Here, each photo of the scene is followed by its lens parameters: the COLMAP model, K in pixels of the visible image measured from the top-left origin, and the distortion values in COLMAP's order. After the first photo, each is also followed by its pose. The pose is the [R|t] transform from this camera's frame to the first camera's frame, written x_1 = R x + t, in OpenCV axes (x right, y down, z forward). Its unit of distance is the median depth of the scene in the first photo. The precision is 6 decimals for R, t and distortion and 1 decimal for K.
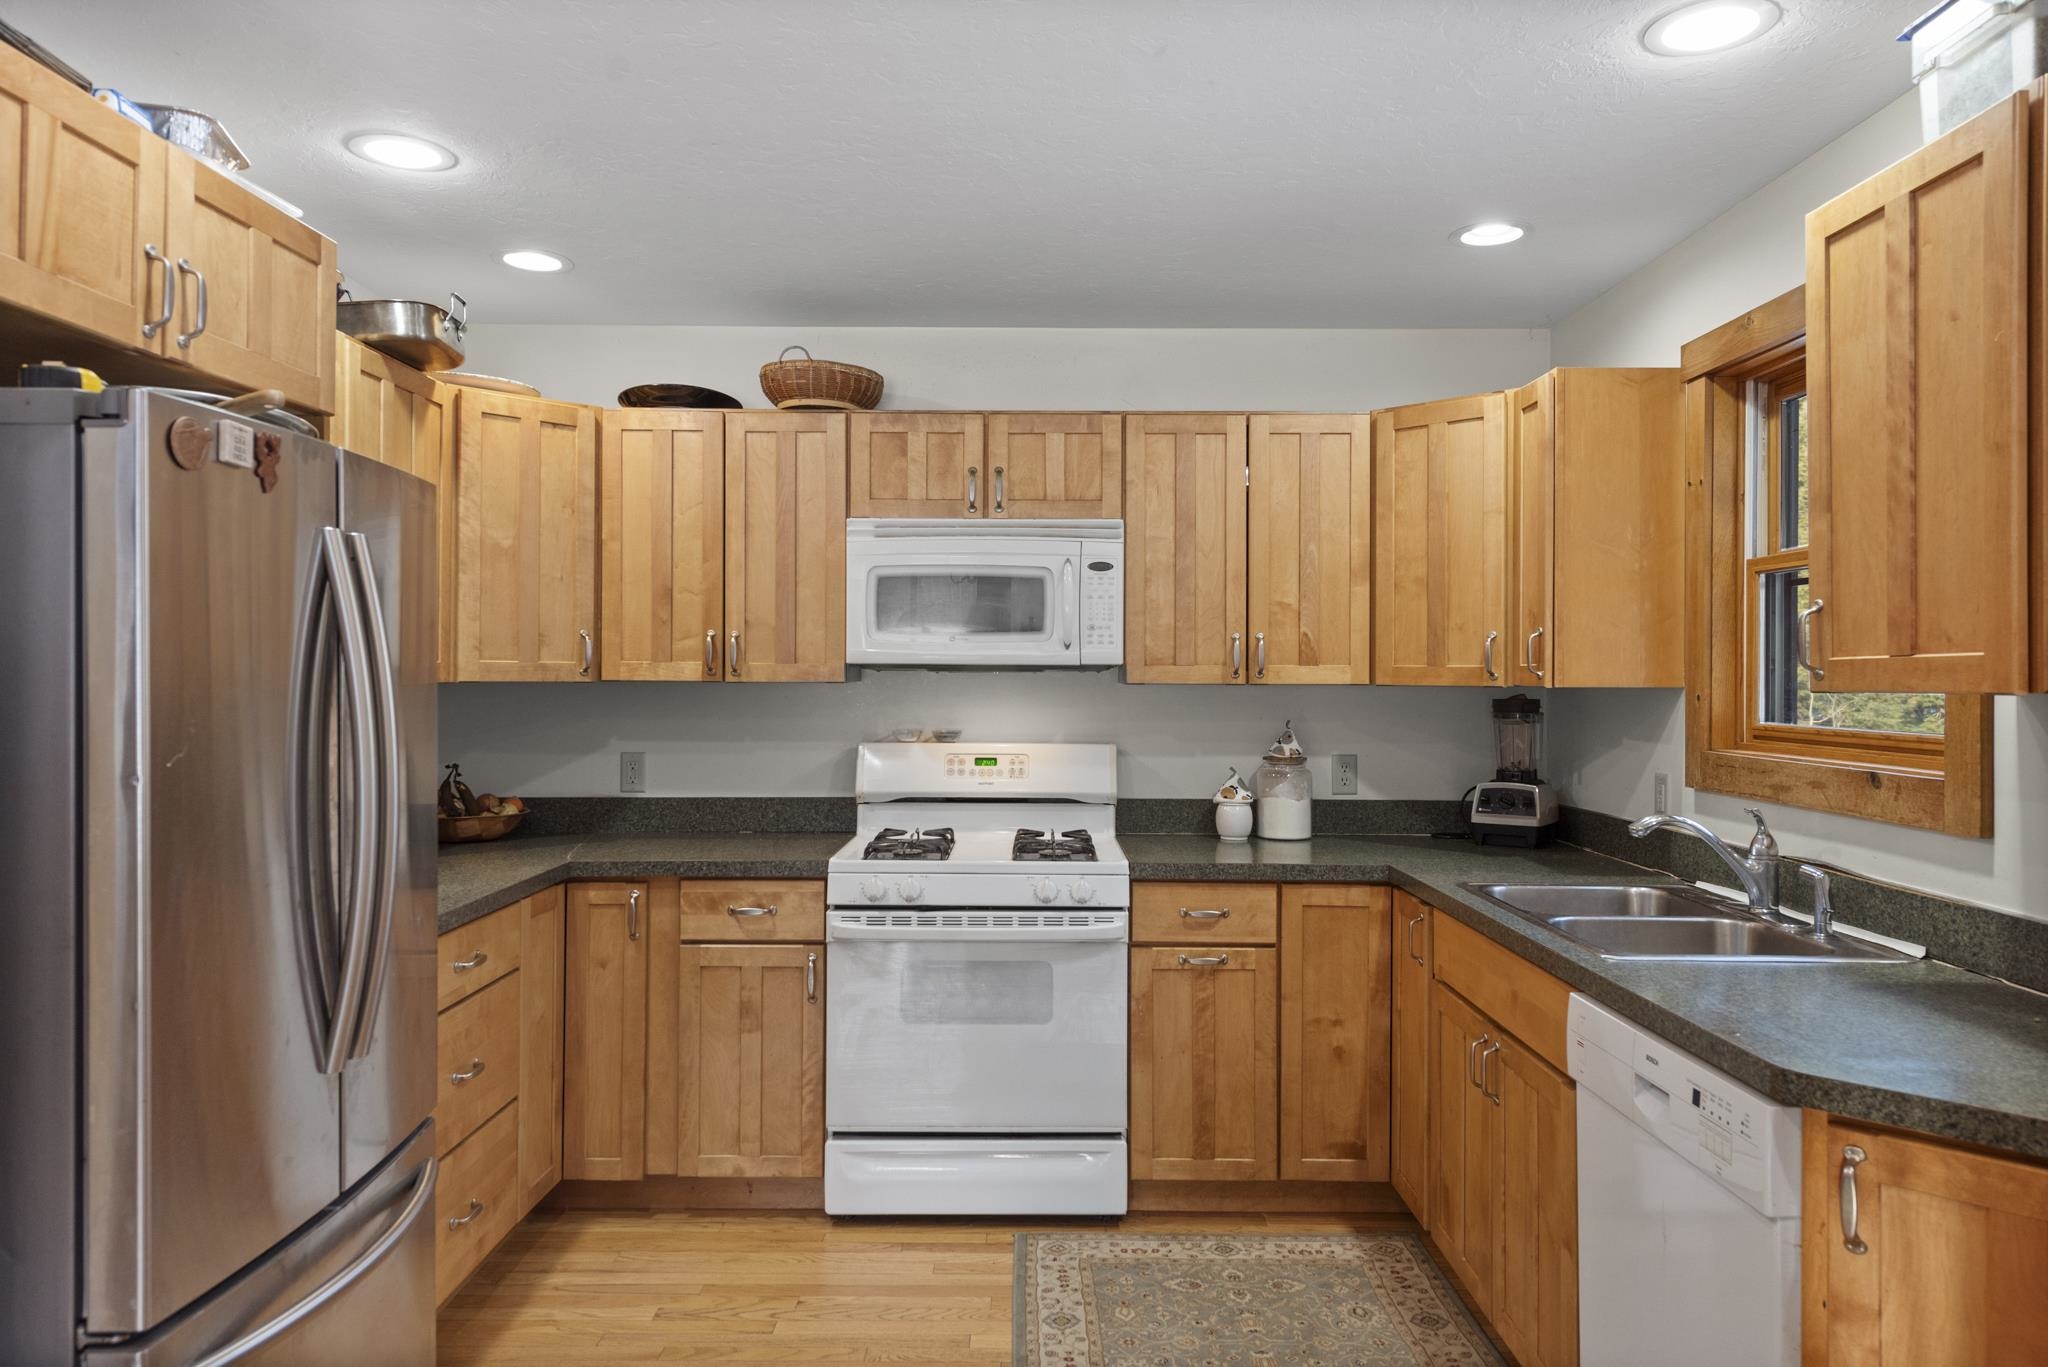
lens RADIAL K [[1373.0, 0, 1011.6], [0, 1373.0, 673.4], [0, 0, 1]] dist [0.026078, -0.001328]
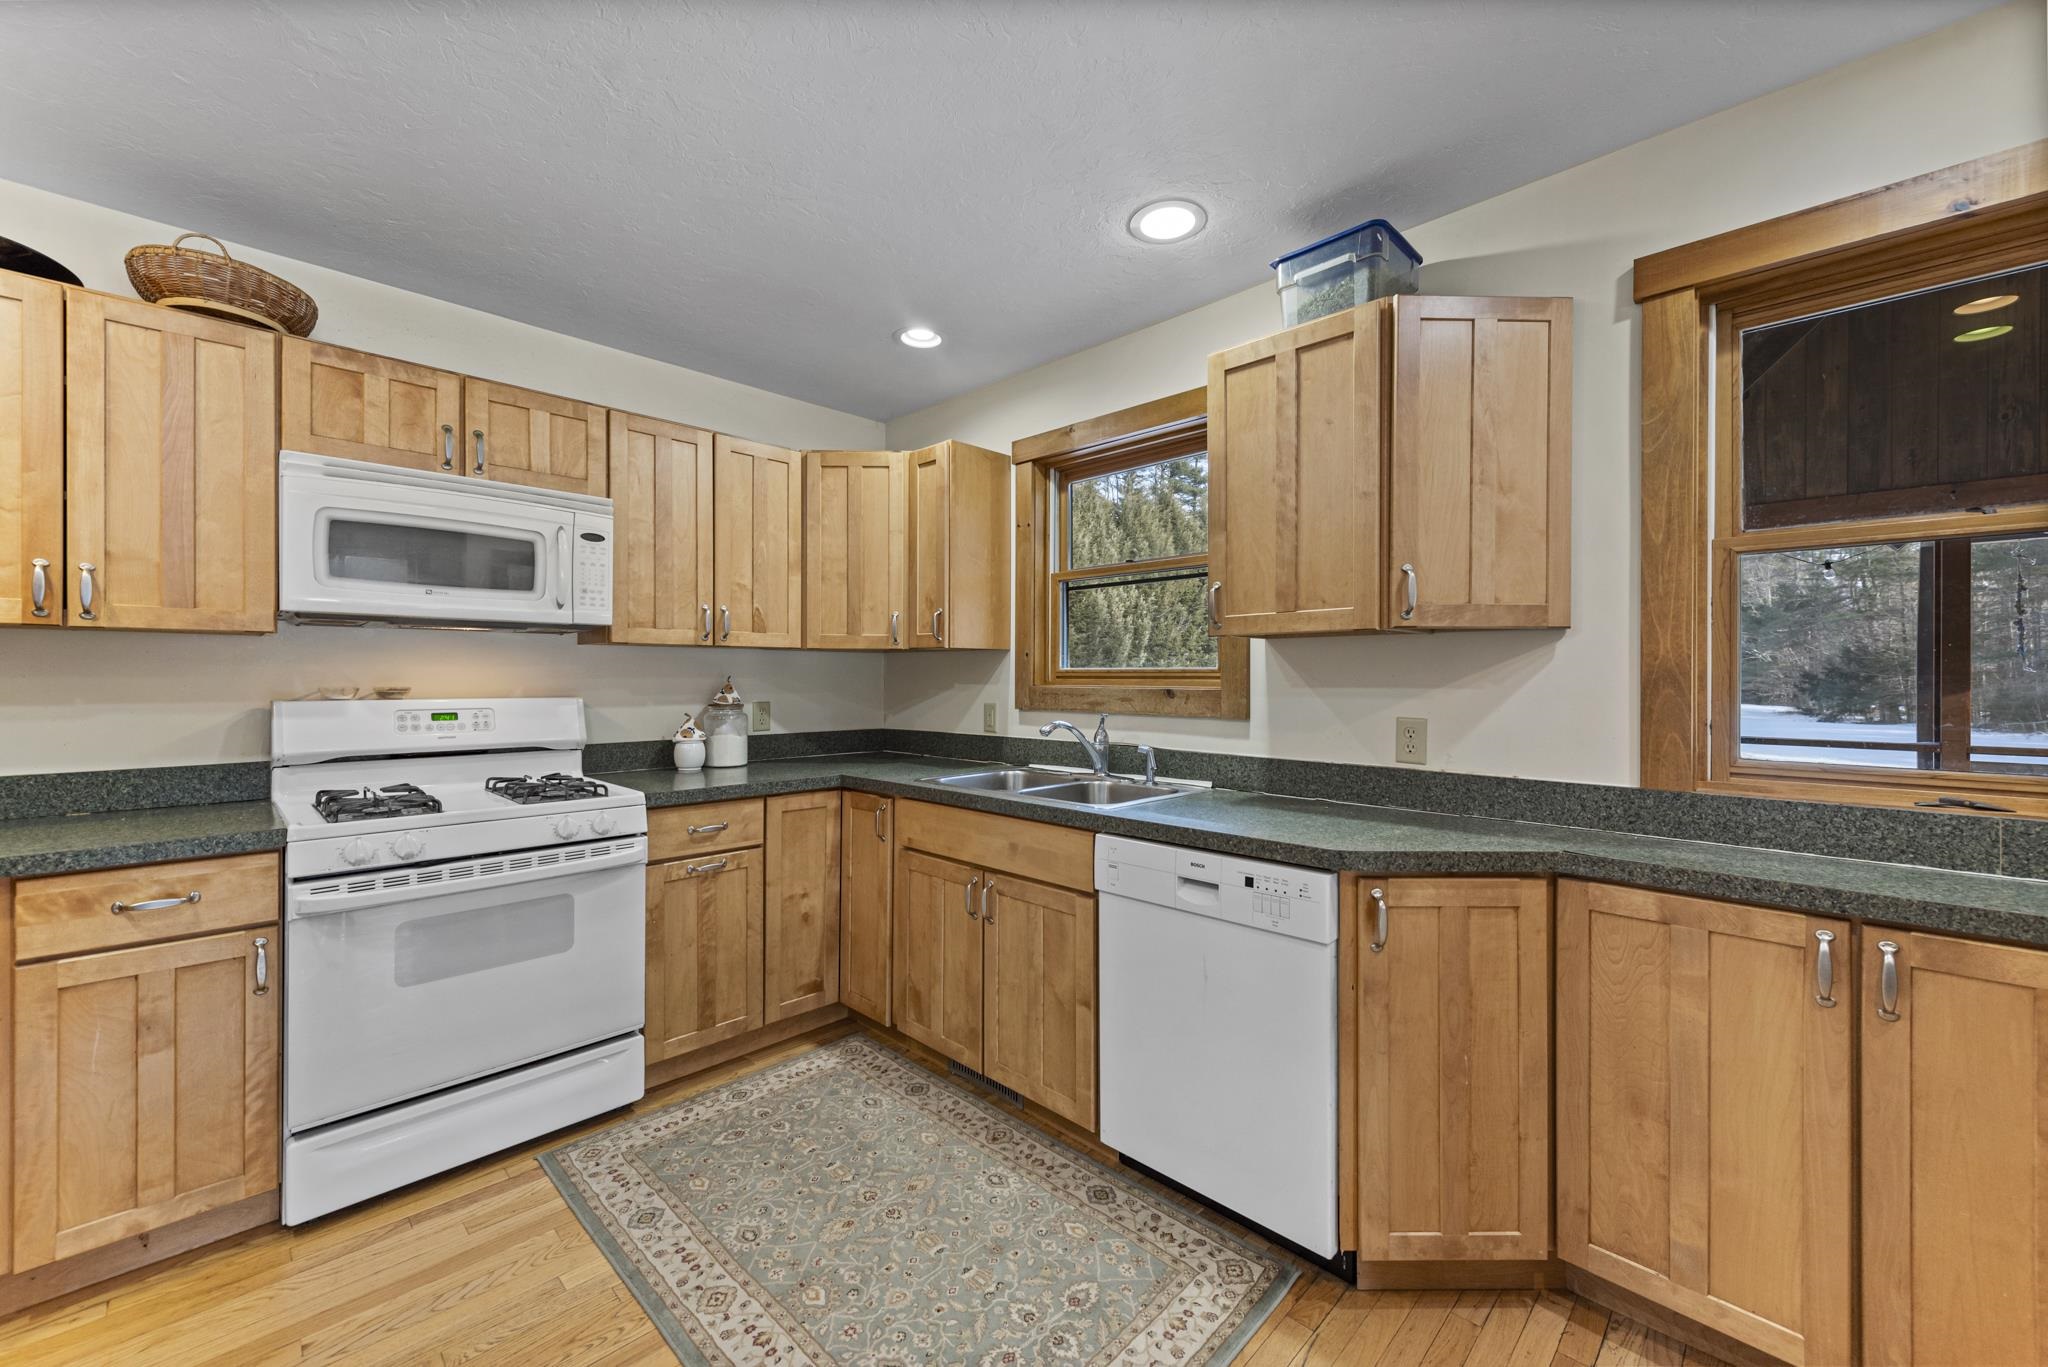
lens RADIAL K [[811.4, 0, 1044.9], [0, 811.4, 679.0], [0, 0, 1]] dist [0.010417, -0.002848]
pose [[0.685864, -0.004584, 0.727715, -0.180078], [-0.000197, 0.999979, 0.006485, 0.036764], [-0.727729, -0.004591, 0.685849, 0.286409]]
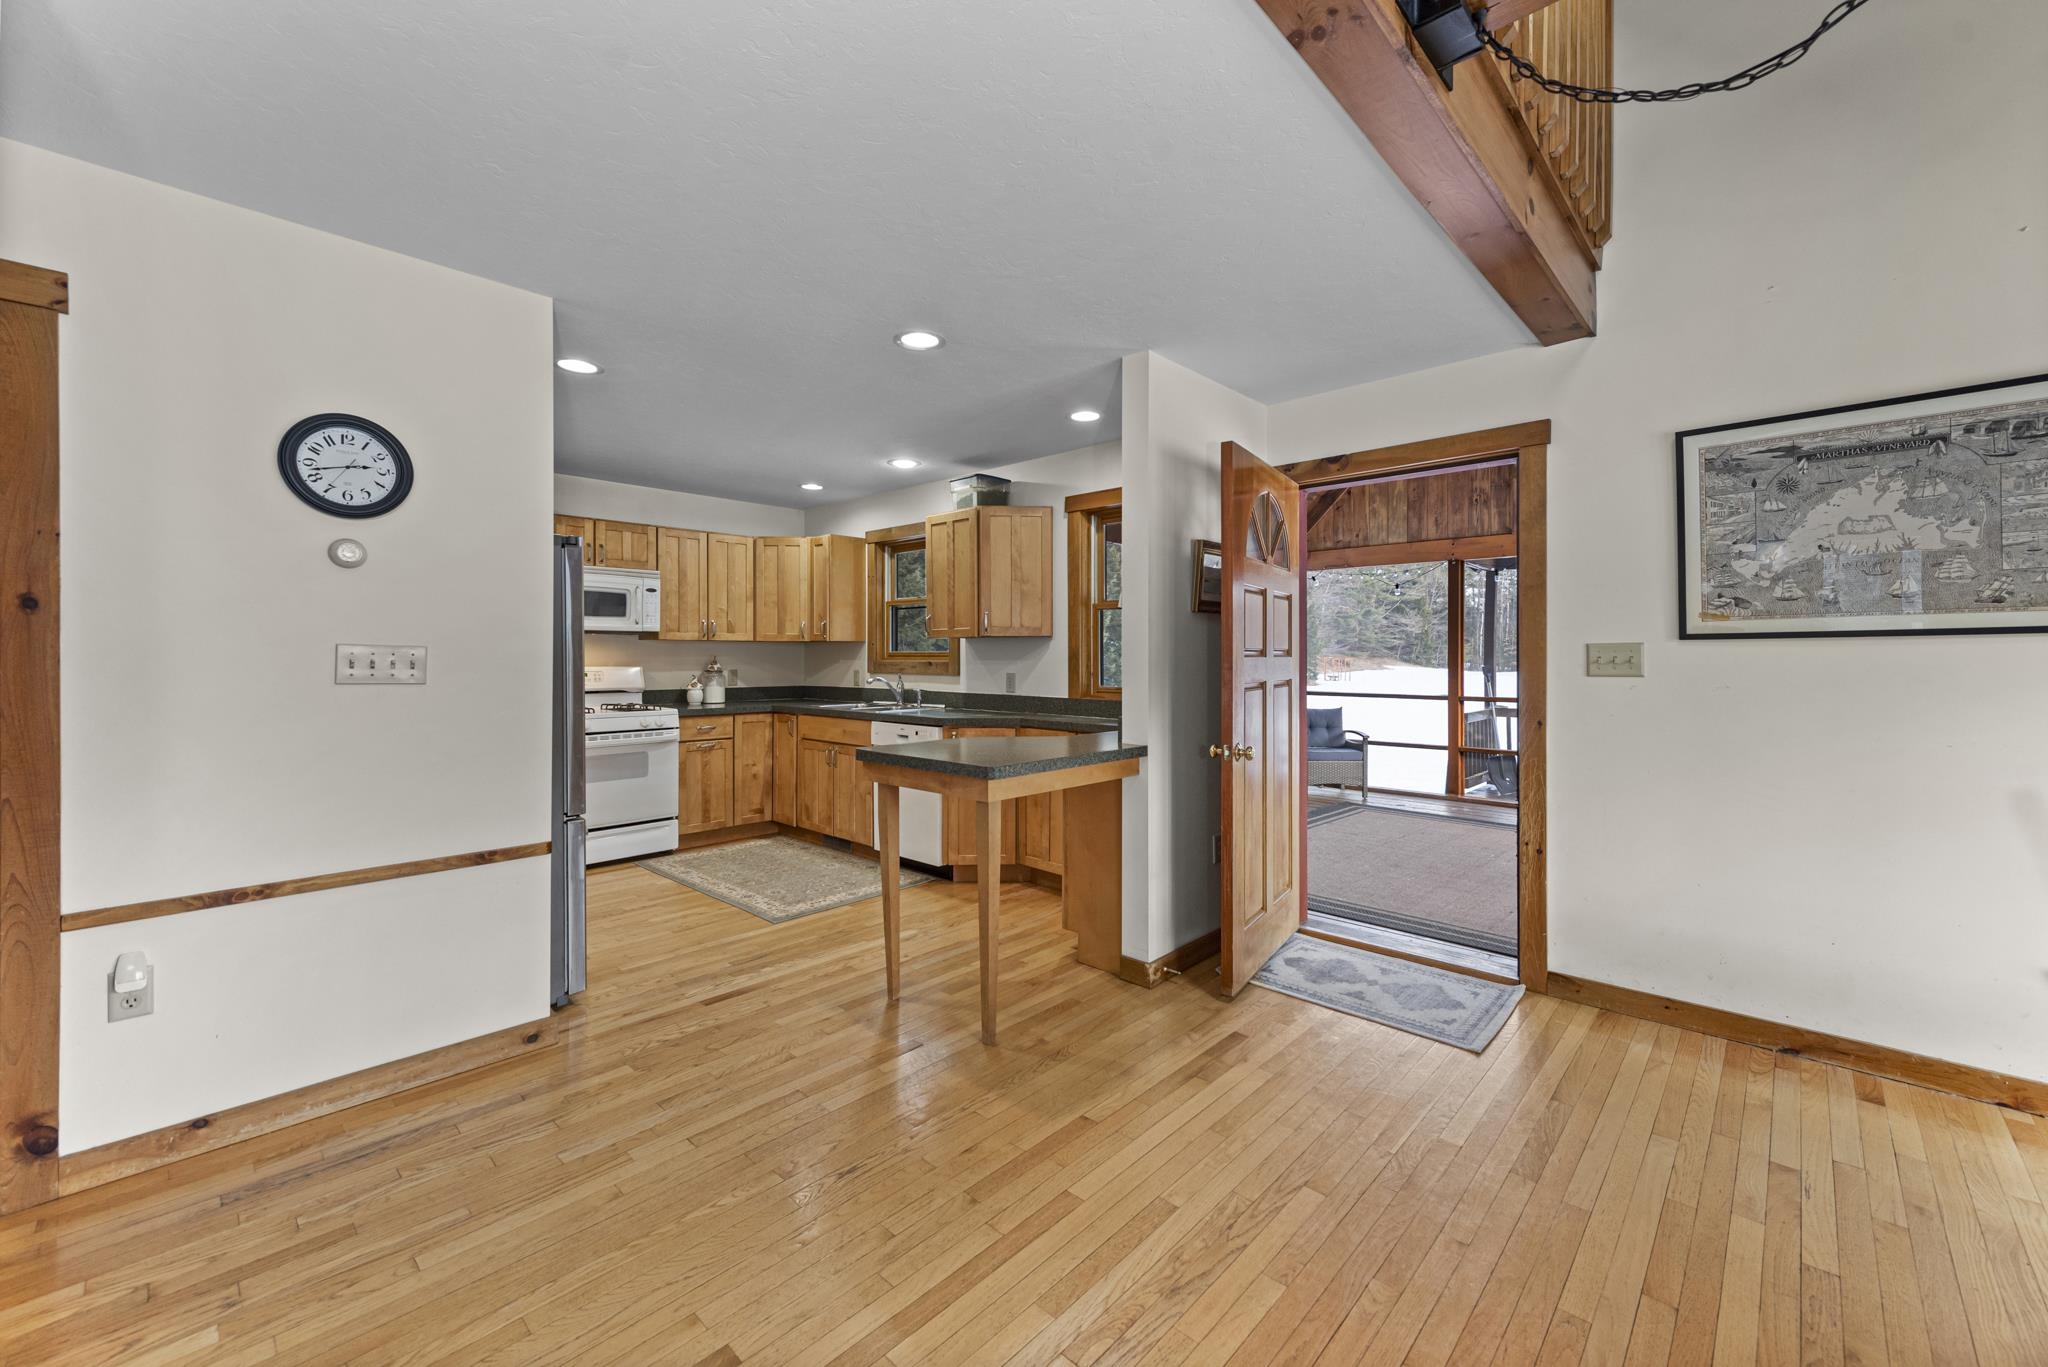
lens RADIAL K [[811.4, 0, 1039.2], [0, 811.4, 663.6], [0, 0, 1]] dist [0.010417, -0.002848]
pose [[0.672165, -0.010289, 0.740330, -0.568178], [0.000673, 0.999912, 0.013285, 0.033760], [-0.740402, -0.008432, 0.672112, -0.486020]]
